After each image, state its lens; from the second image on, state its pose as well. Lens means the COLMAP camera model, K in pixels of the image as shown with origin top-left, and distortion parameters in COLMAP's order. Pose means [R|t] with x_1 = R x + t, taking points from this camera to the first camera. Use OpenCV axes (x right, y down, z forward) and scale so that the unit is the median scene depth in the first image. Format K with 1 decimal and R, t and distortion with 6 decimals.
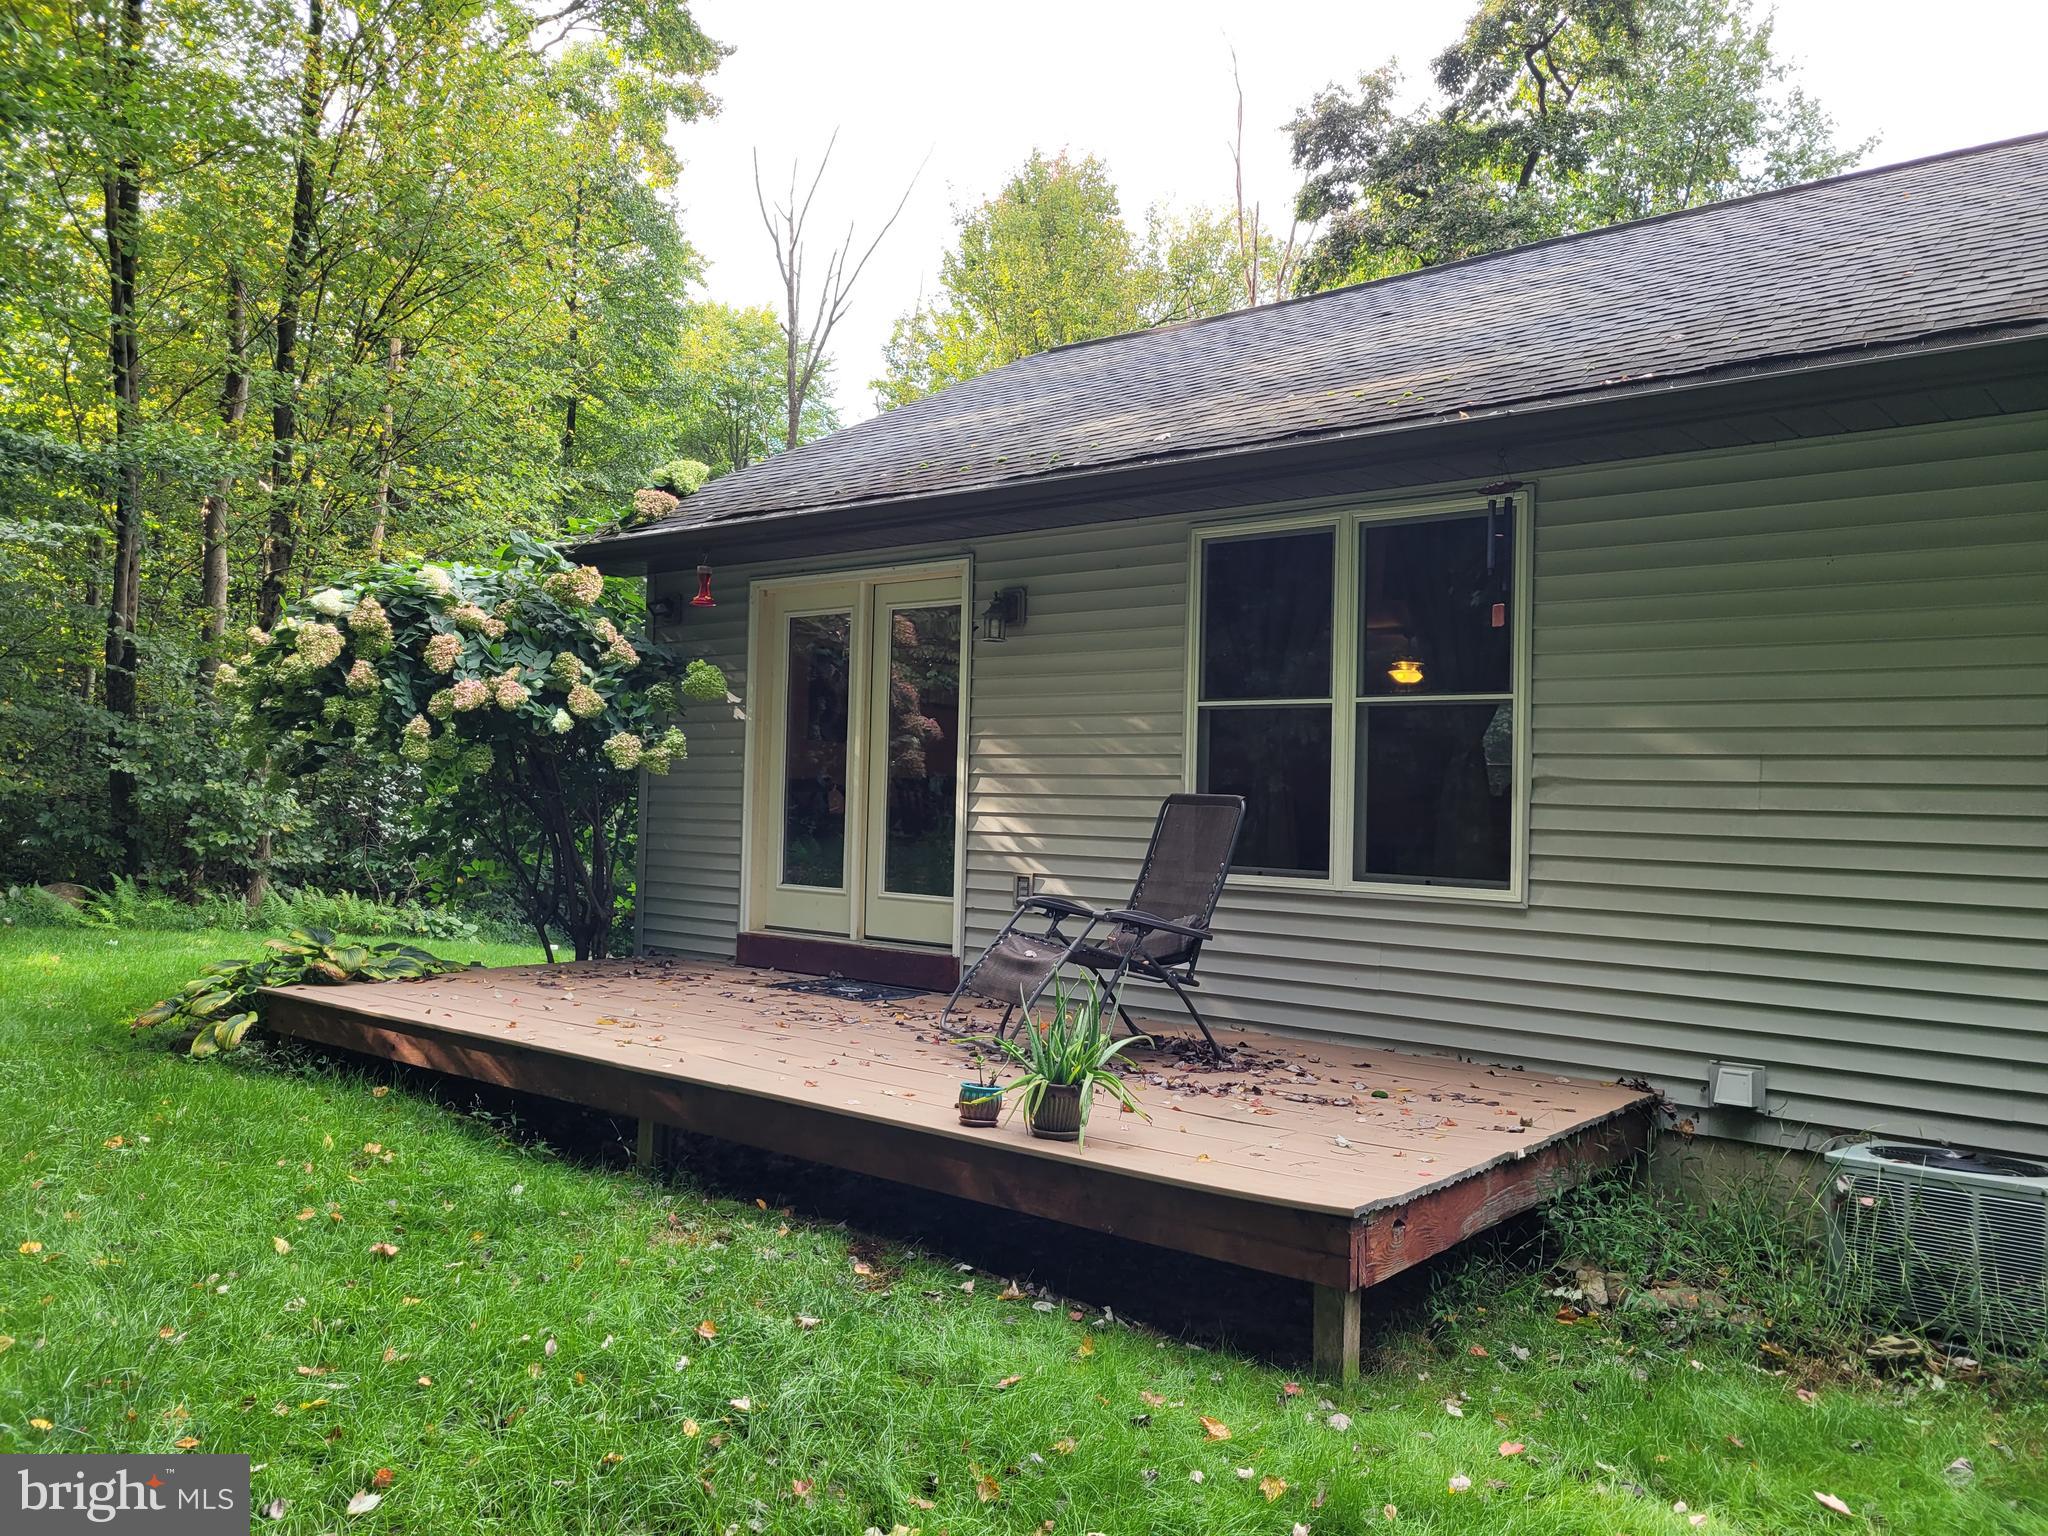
lens RADIAL K [[1560.2, 0, 1023.2], [0, 1560.2, 758.0], [0, 0, 1]] dist [0.013338, 0.002031]
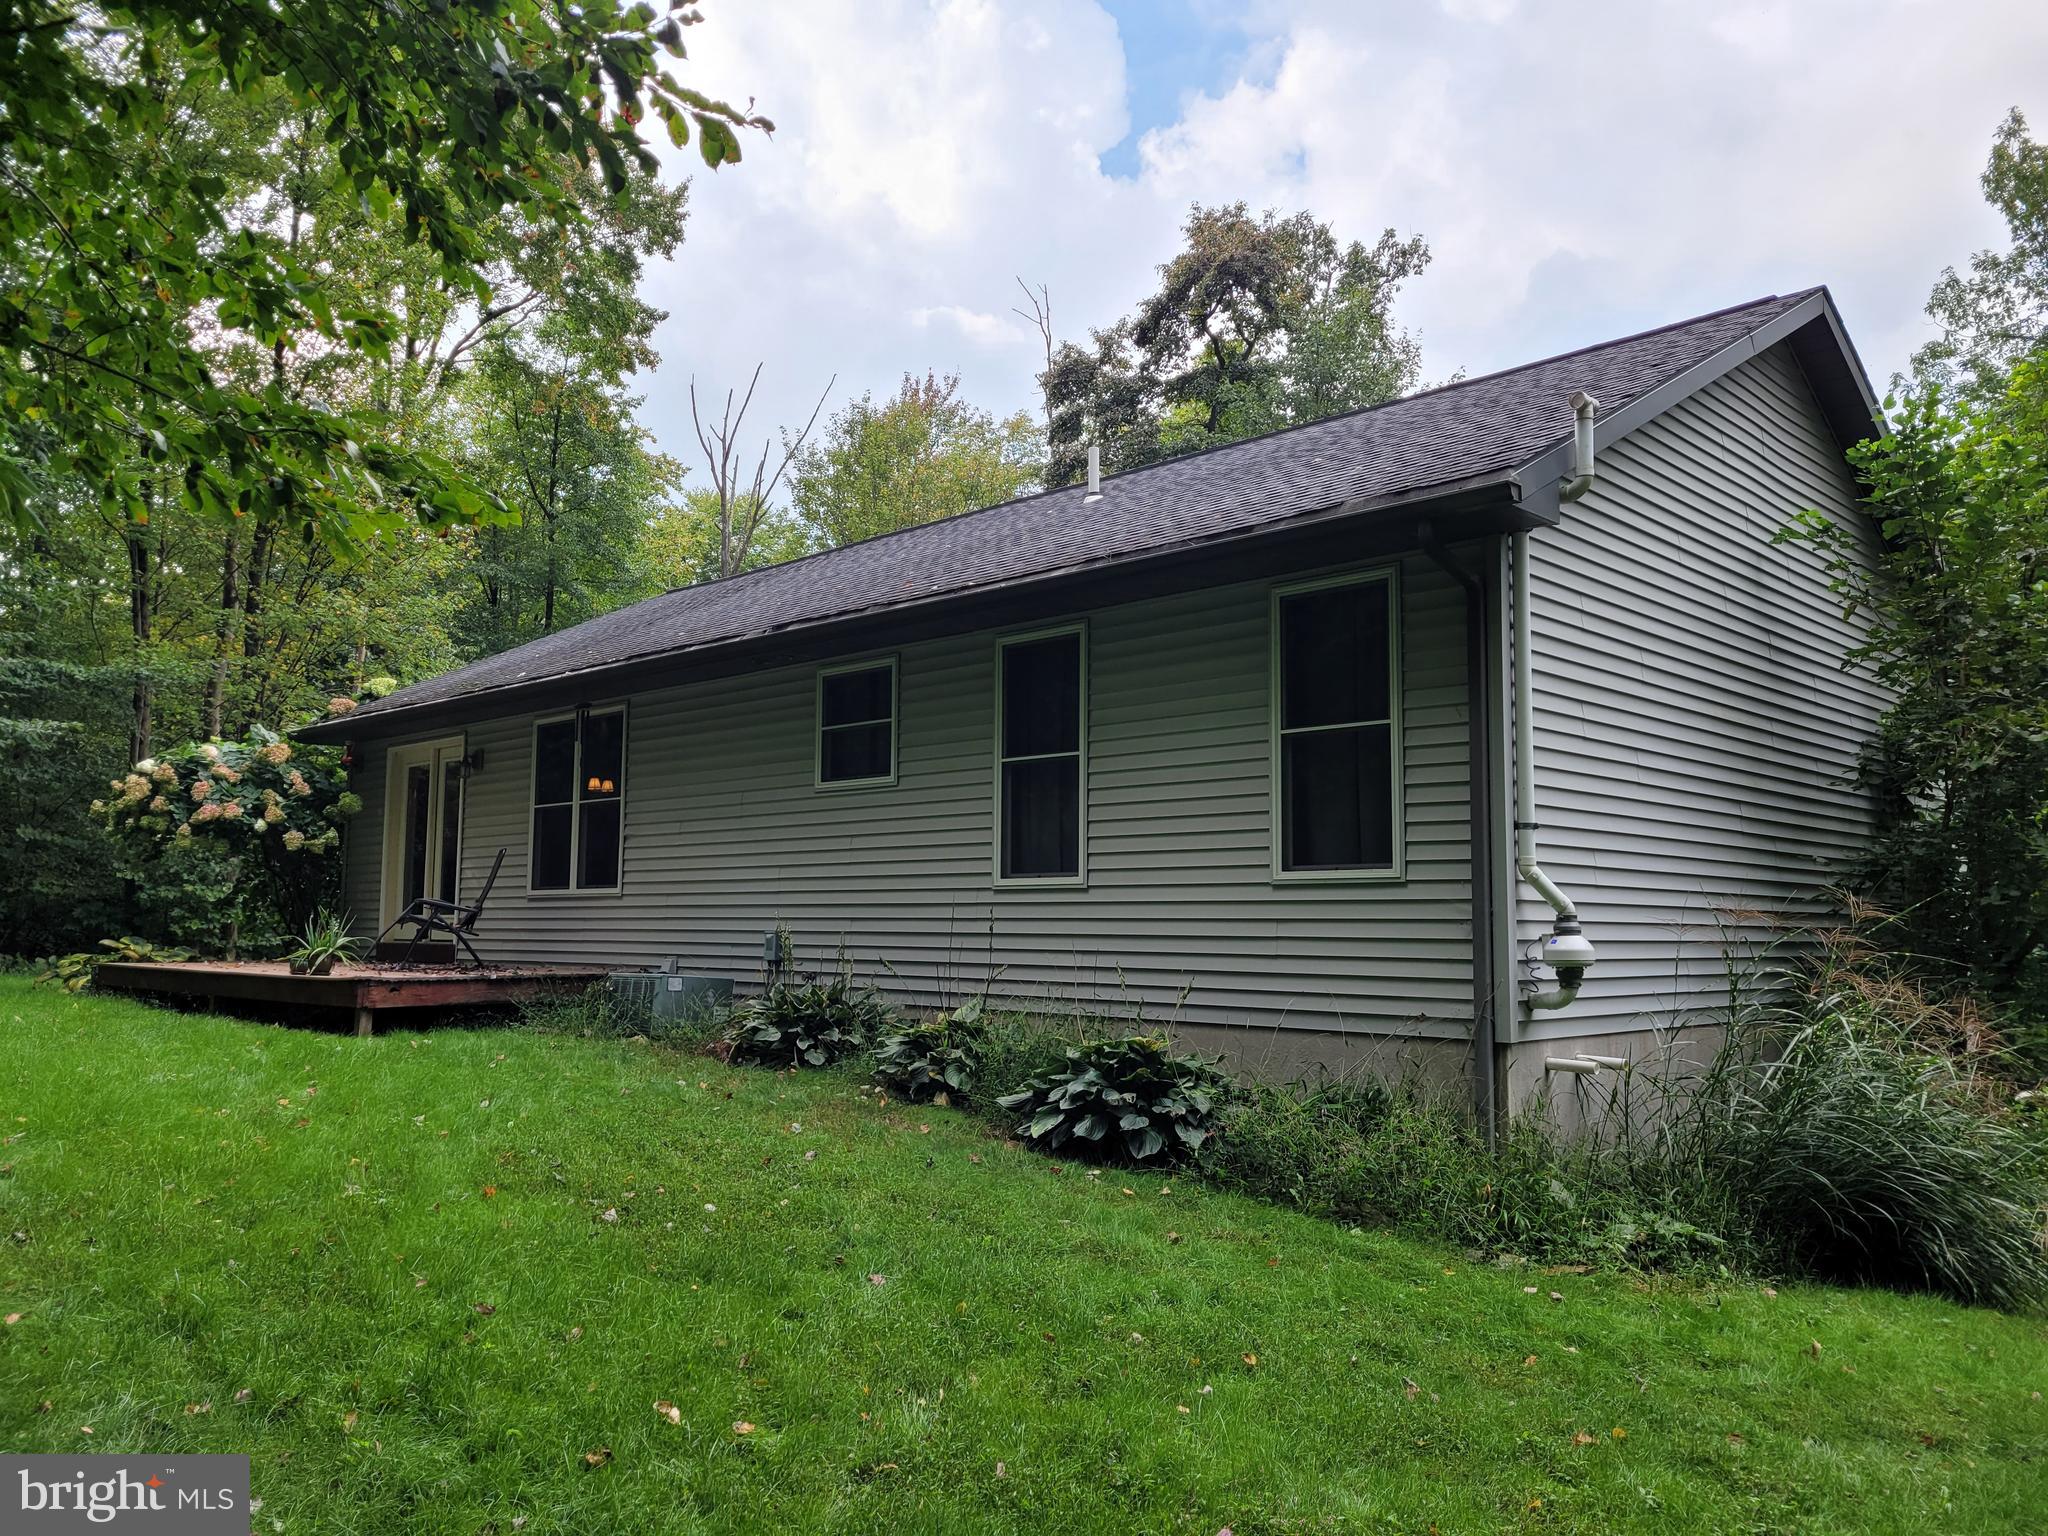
lens RADIAL K [[1560.2, 0, 1024.4], [0, 1560.2, 777.3], [0, 0, 1]] dist [0.013338, 0.002031]
pose [[0.996398, -0.025003, -0.081035, 0.775213], [0.018971, 0.997050, -0.074370, 0.076299], [0.082656, 0.072565, 0.993933, -0.813347]]
